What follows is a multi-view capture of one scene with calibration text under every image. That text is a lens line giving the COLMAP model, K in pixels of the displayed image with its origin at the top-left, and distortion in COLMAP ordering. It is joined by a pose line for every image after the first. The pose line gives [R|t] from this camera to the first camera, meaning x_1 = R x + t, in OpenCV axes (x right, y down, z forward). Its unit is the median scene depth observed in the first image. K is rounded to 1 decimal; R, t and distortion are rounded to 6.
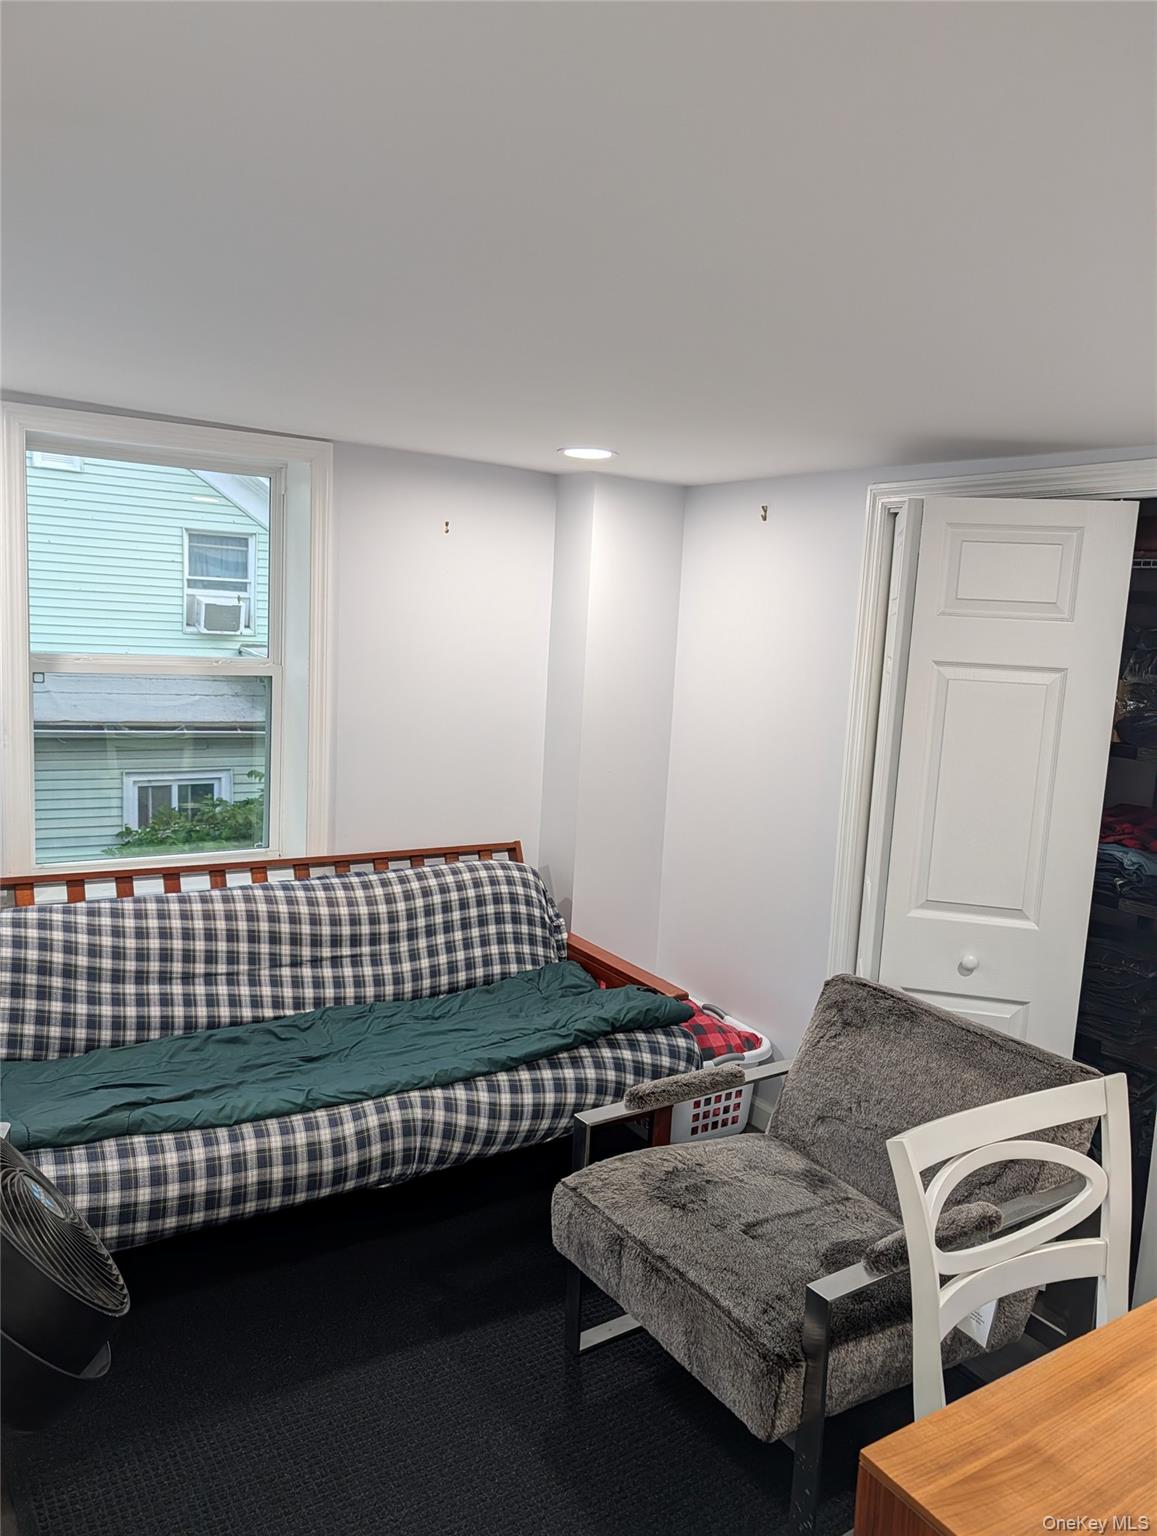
lens RADIAL K [[1115.6, 0, 581.4], [0, 1115.6, 771.2], [0, 0, 1]] dist [0.030152, -0.006859]
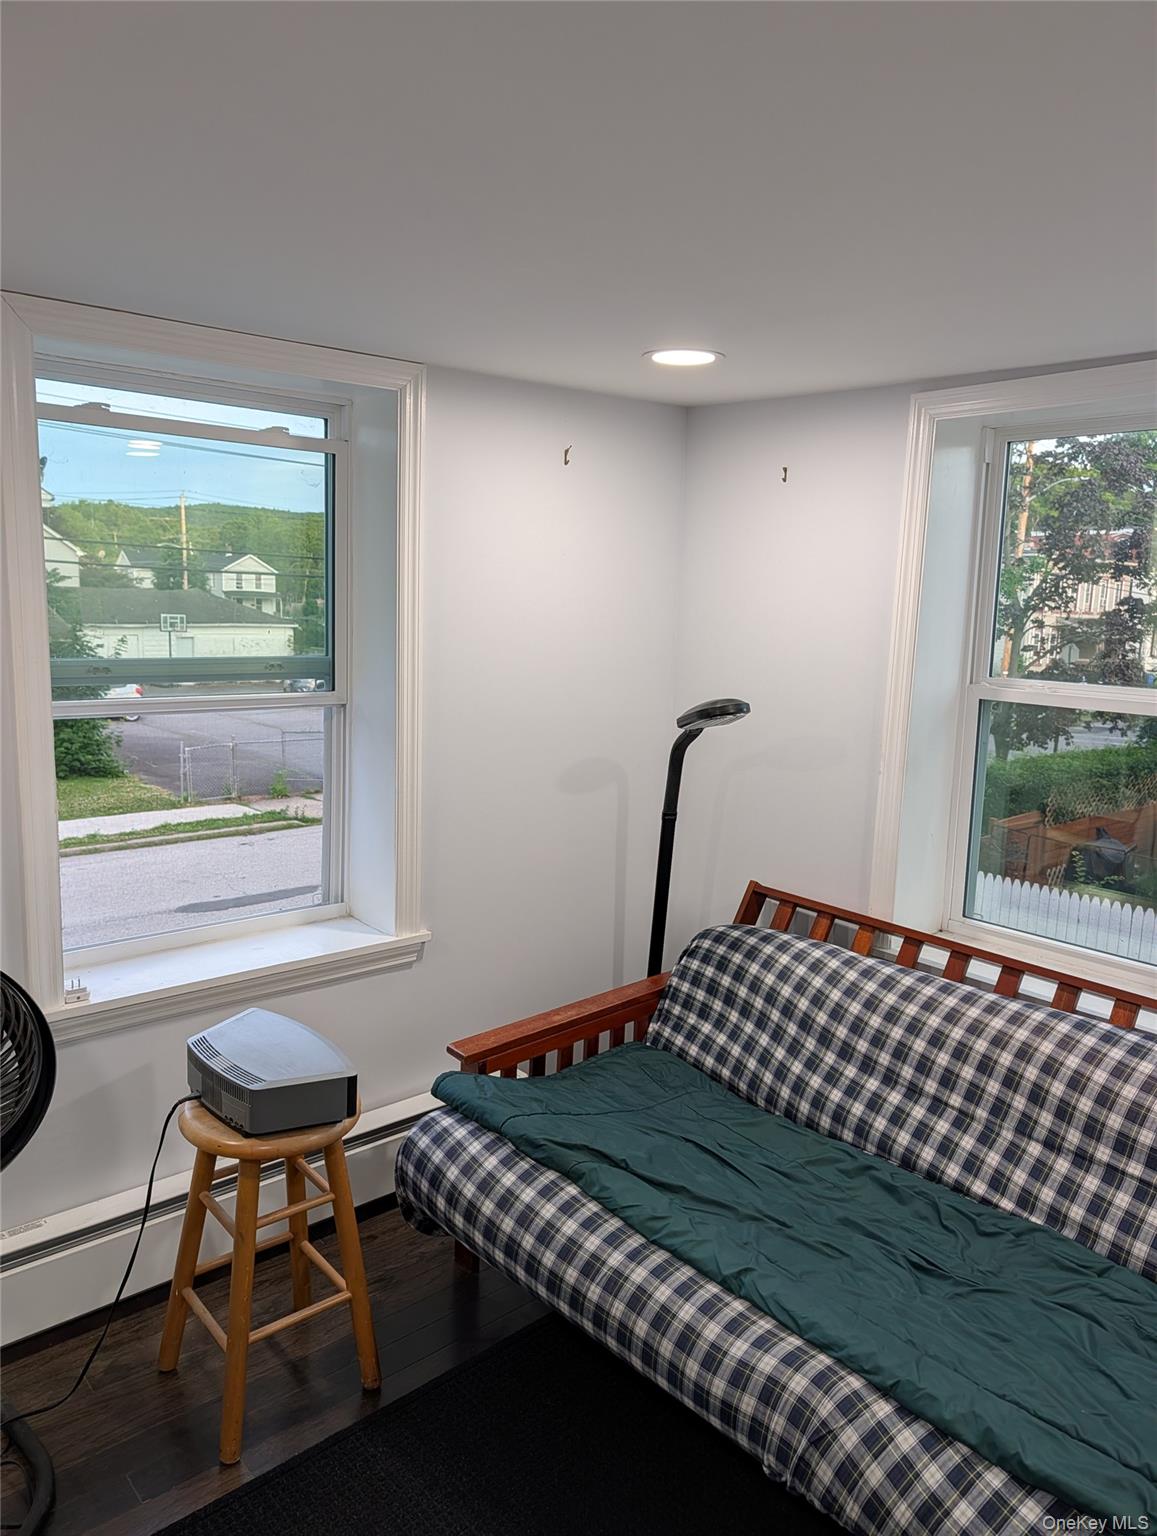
lens RADIAL K [[1115.6, 0, 580.8], [0, 1115.6, 767.1], [0, 0, 1]] dist [0.030152, -0.006859]
pose [[0.154798, 0.107721, -0.982056, 0.352383], [-0.149879, 0.985093, 0.084429, -0.068519], [0.976511, 0.134120, 0.168636, 0.605248]]
